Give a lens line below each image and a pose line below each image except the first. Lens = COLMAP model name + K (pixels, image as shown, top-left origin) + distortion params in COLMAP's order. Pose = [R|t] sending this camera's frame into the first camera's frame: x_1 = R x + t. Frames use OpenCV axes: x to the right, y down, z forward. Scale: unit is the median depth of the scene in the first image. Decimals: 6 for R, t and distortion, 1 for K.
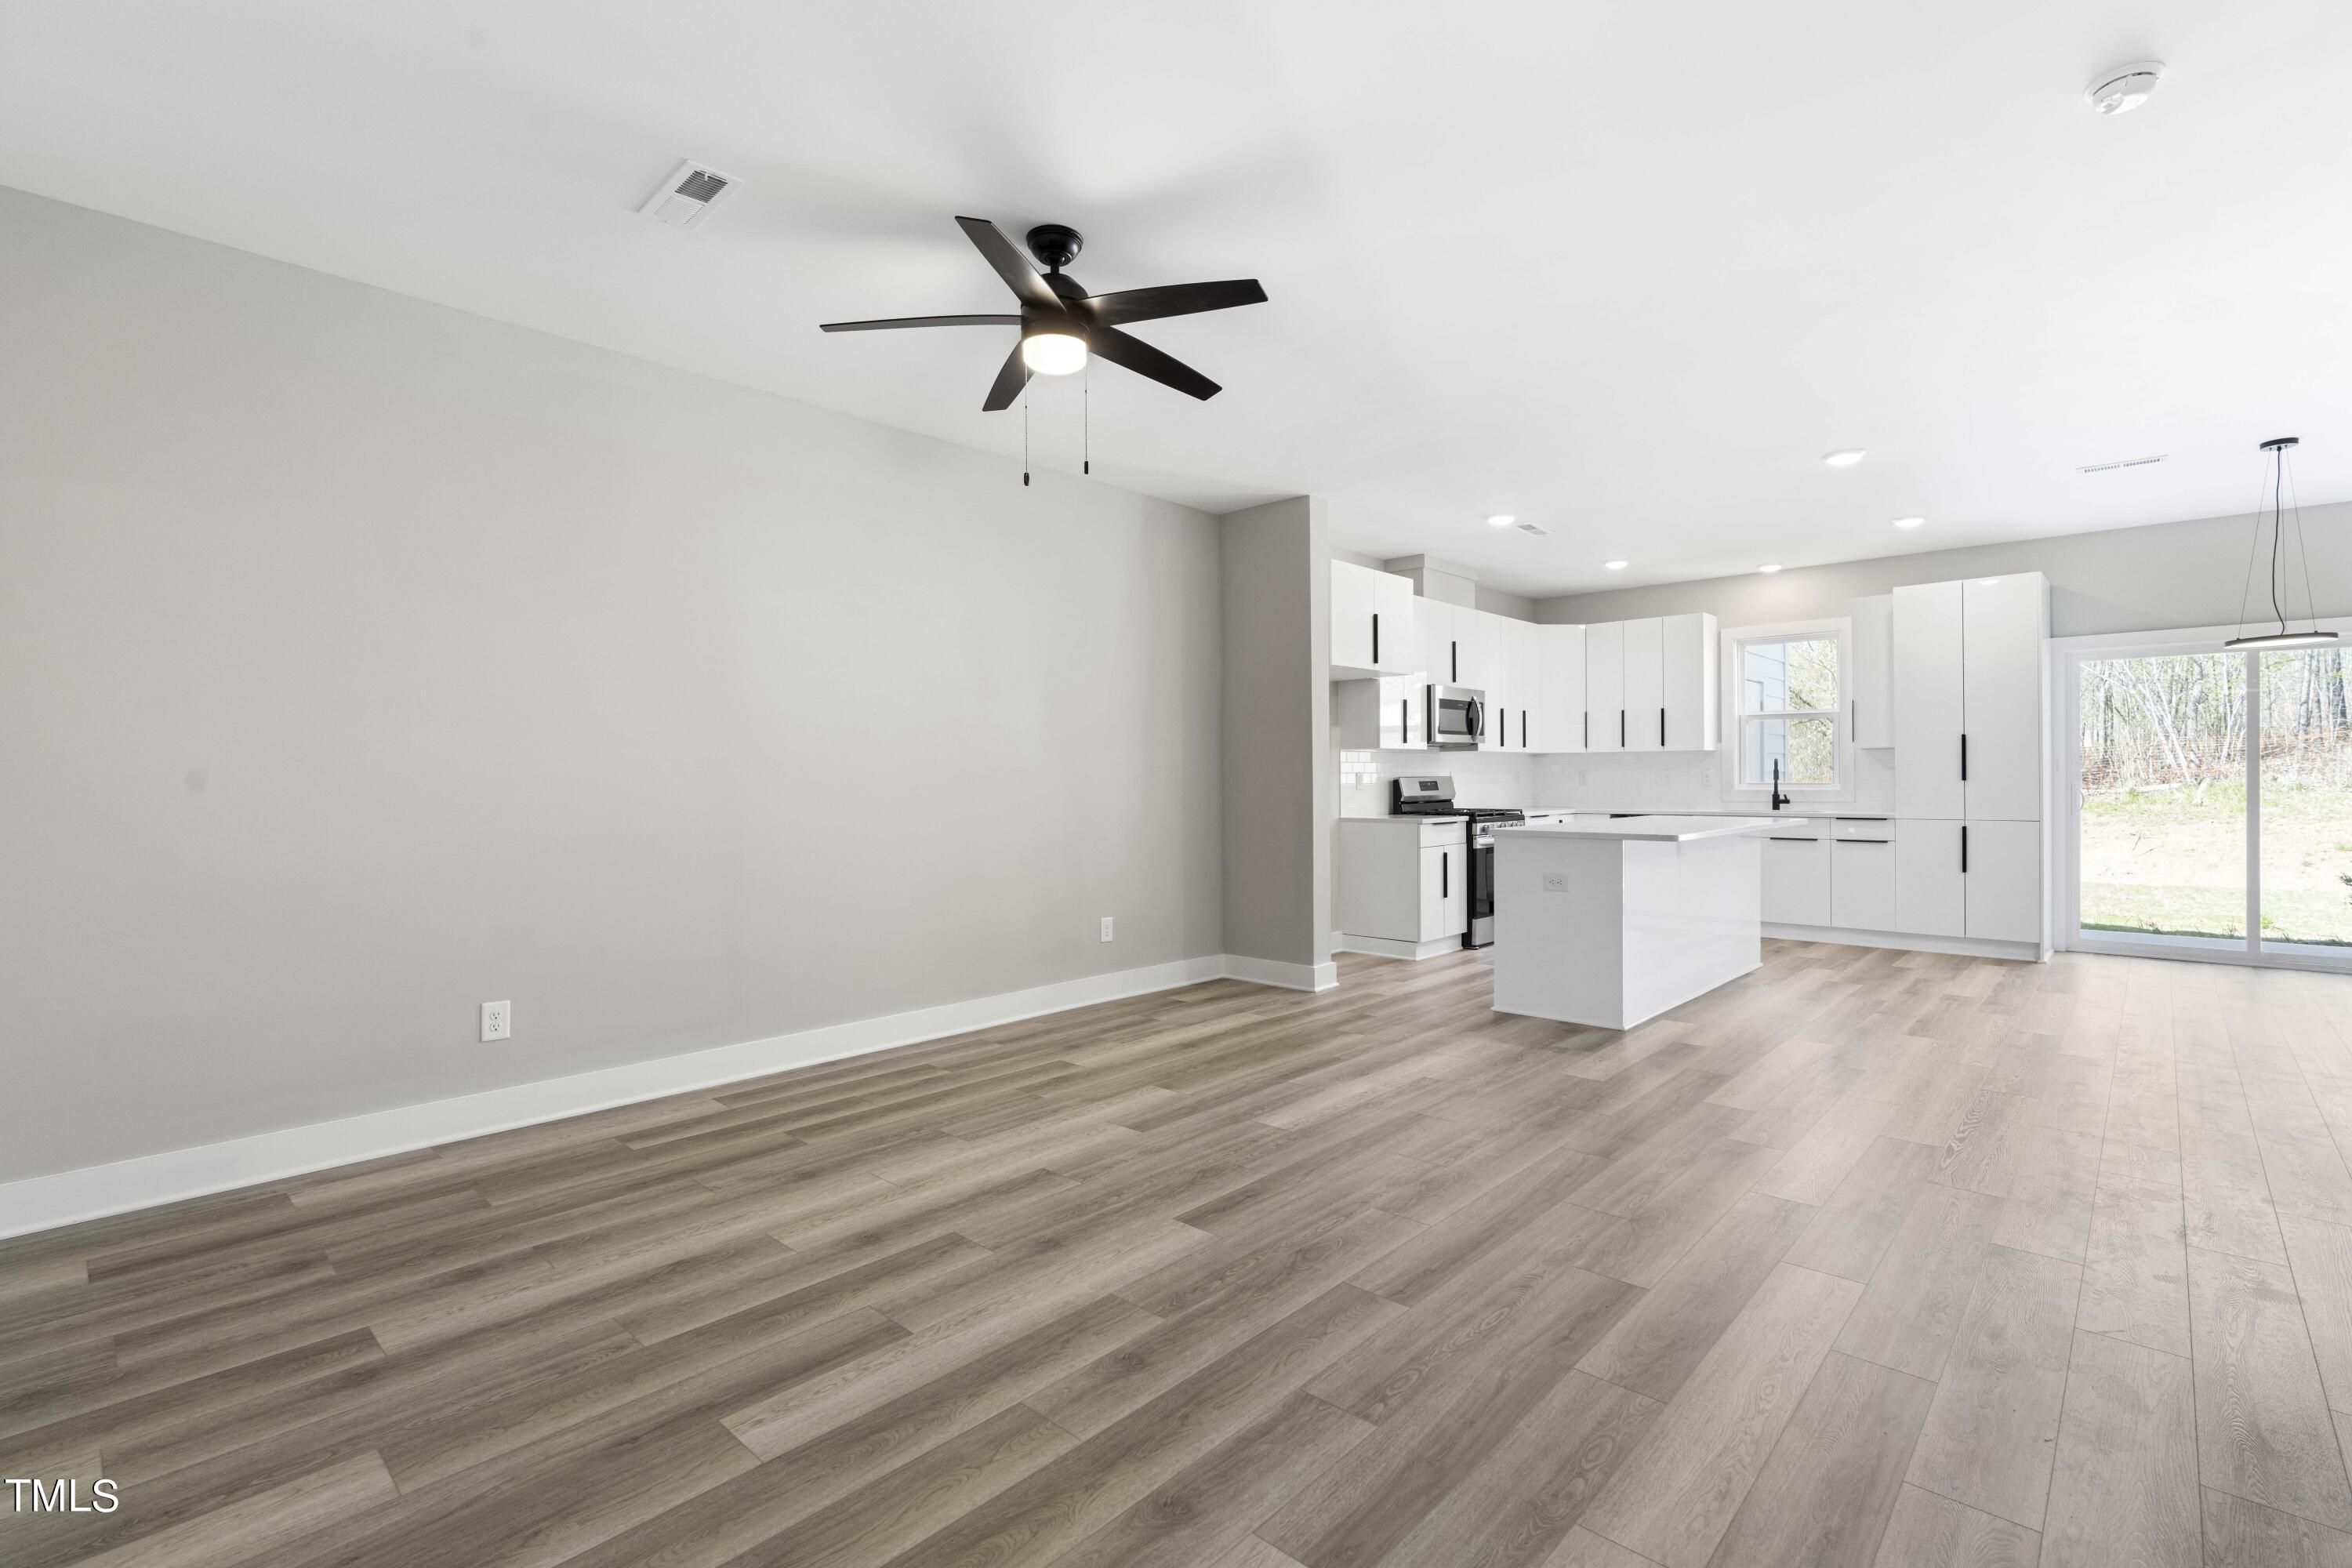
lens RADIAL K [[1066.0, 0, 1192.9], [0, 1066.0, 765.3], [0, 0, 1]] dist [-0.004043, 0.000311]
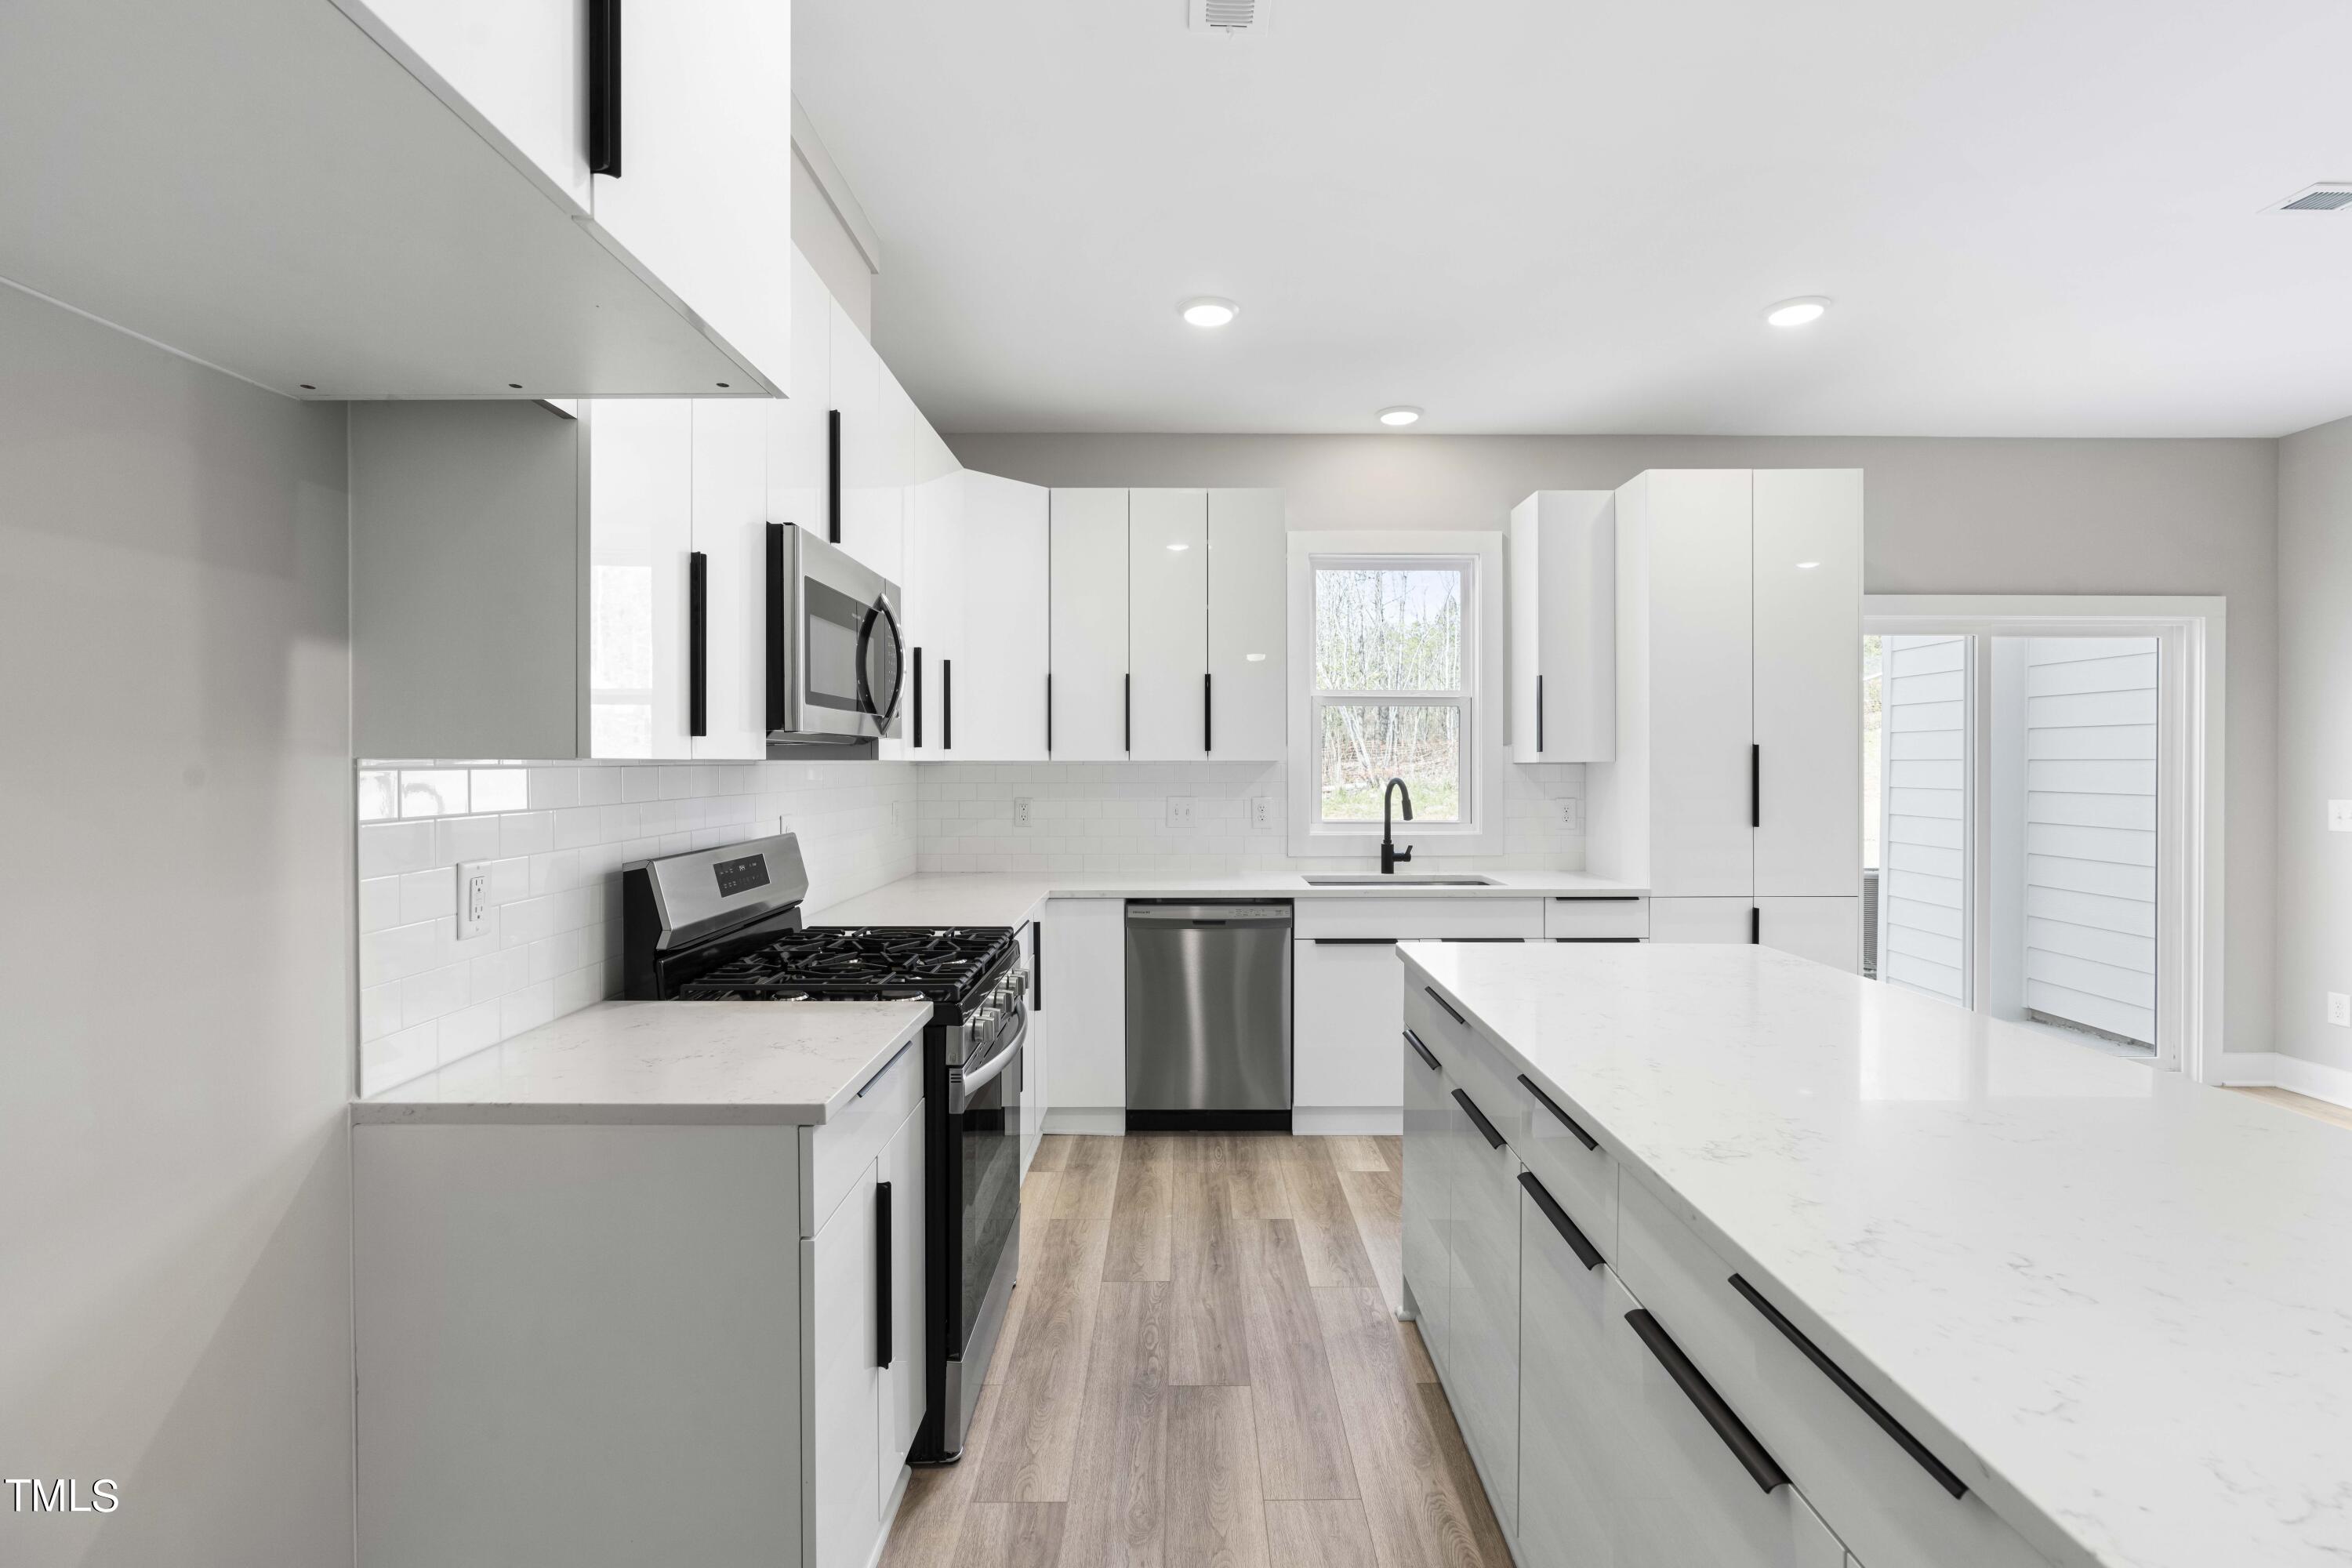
lens RADIAL K [[1066.0, 0, 1188.5], [0, 1066.0, 782.1], [0, 0, 1]] dist [-0.004043, 0.000311]
pose [[0.734390, -0.006107, 0.678700, 0.108291], [-0.013054, 0.999647, 0.023121, -0.016320], [-0.678602, -0.025840, 0.734051, 0.693558]]
